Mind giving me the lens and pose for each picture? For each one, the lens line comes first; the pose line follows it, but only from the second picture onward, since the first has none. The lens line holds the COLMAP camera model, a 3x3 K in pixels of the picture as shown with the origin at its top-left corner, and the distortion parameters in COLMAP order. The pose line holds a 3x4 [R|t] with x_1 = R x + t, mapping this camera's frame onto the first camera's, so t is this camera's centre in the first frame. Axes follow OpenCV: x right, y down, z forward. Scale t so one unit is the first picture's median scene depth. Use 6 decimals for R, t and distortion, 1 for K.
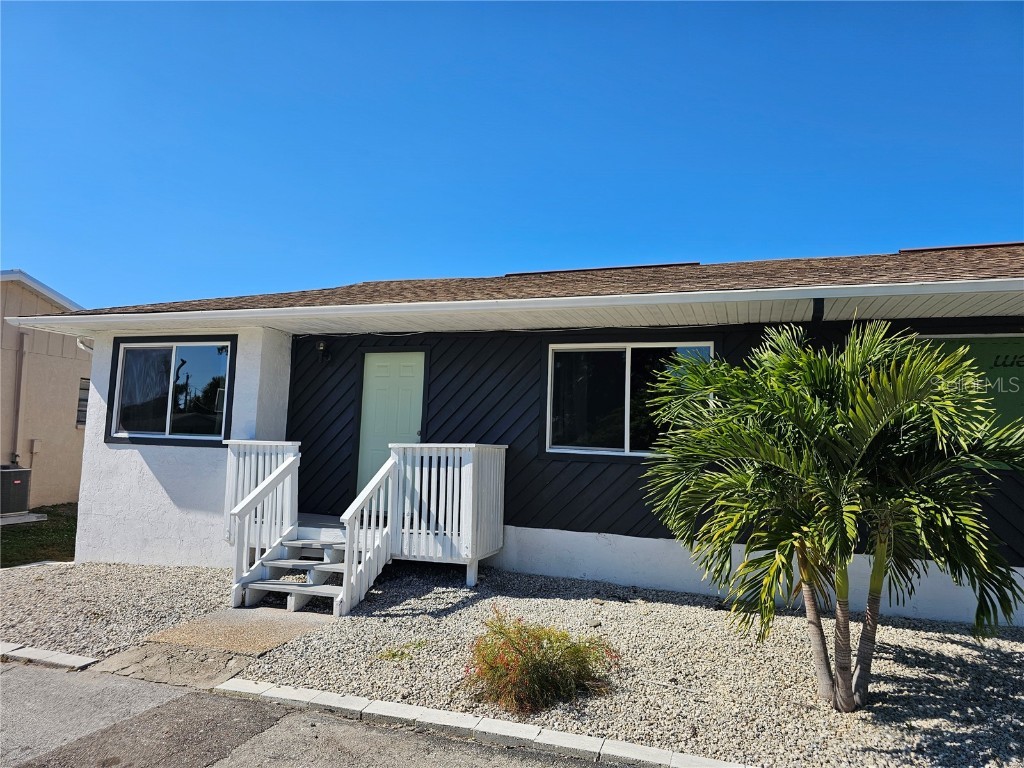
lens RADIAL K [[687.1, 0, 507.7], [0, 687.1, 378.8], [0, 0, 1]] dist [0.032656, -0.014300]
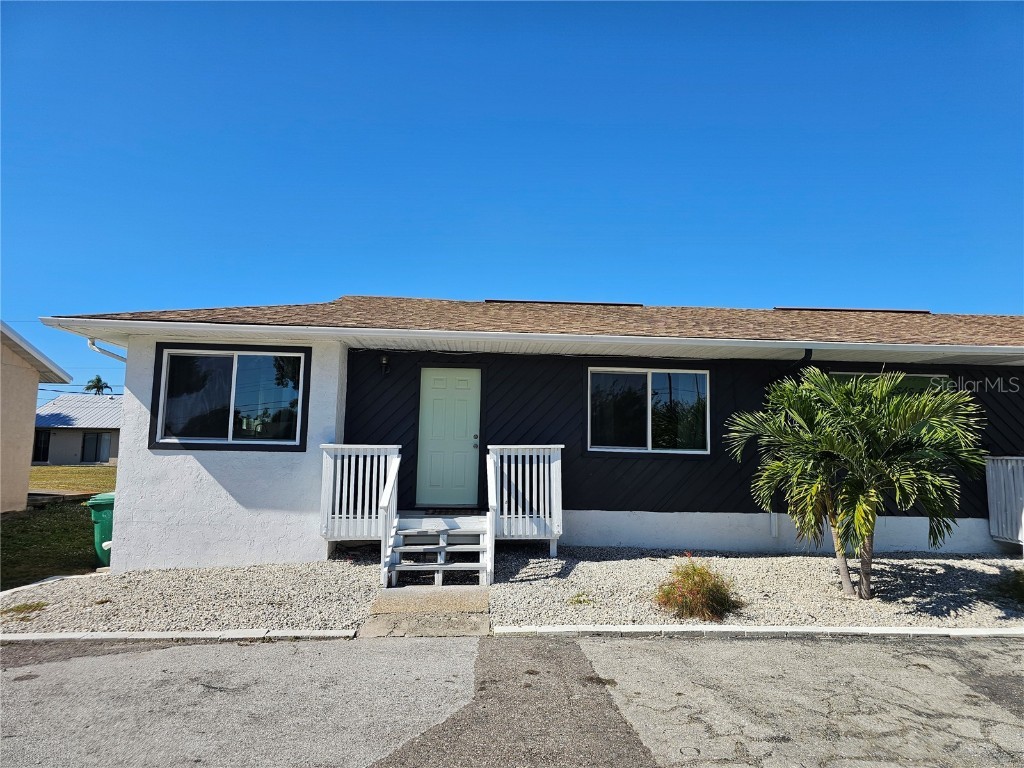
lens RADIAL K [[687.1, 0, 516.1], [0, 687.1, 375.6], [0, 0, 1]] dist [0.032656, -0.014300]
pose [[0.922633, 0.026054, 0.384799, -0.553806], [-0.024364, 0.999660, -0.009267, -0.018675], [-0.384909, -0.000825, 0.922954, -0.134931]]
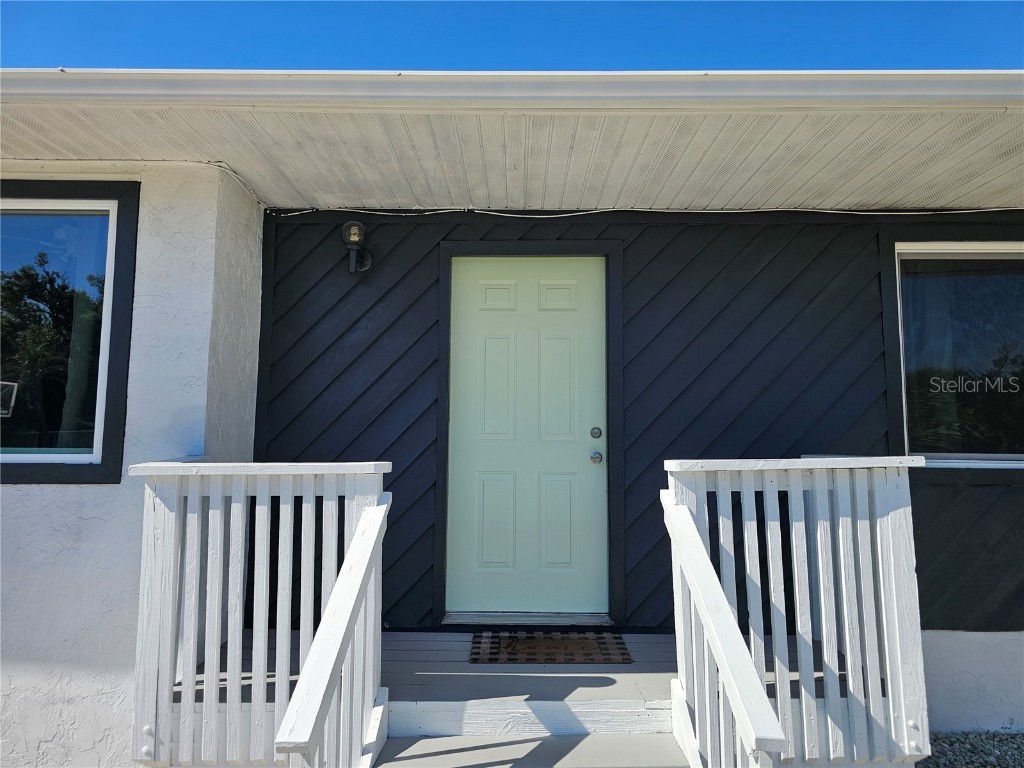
lens RADIAL K [[687.1, 0, 507.7], [0, 687.1, 378.0], [0, 0, 1]] dist [0.032656, -0.014300]
pose [[0.946672, 0.005512, 0.322151, -0.348768], [-0.006864, 0.999972, 0.003060, 0.043947], [-0.322125, -0.005108, 0.946683, 0.620219]]
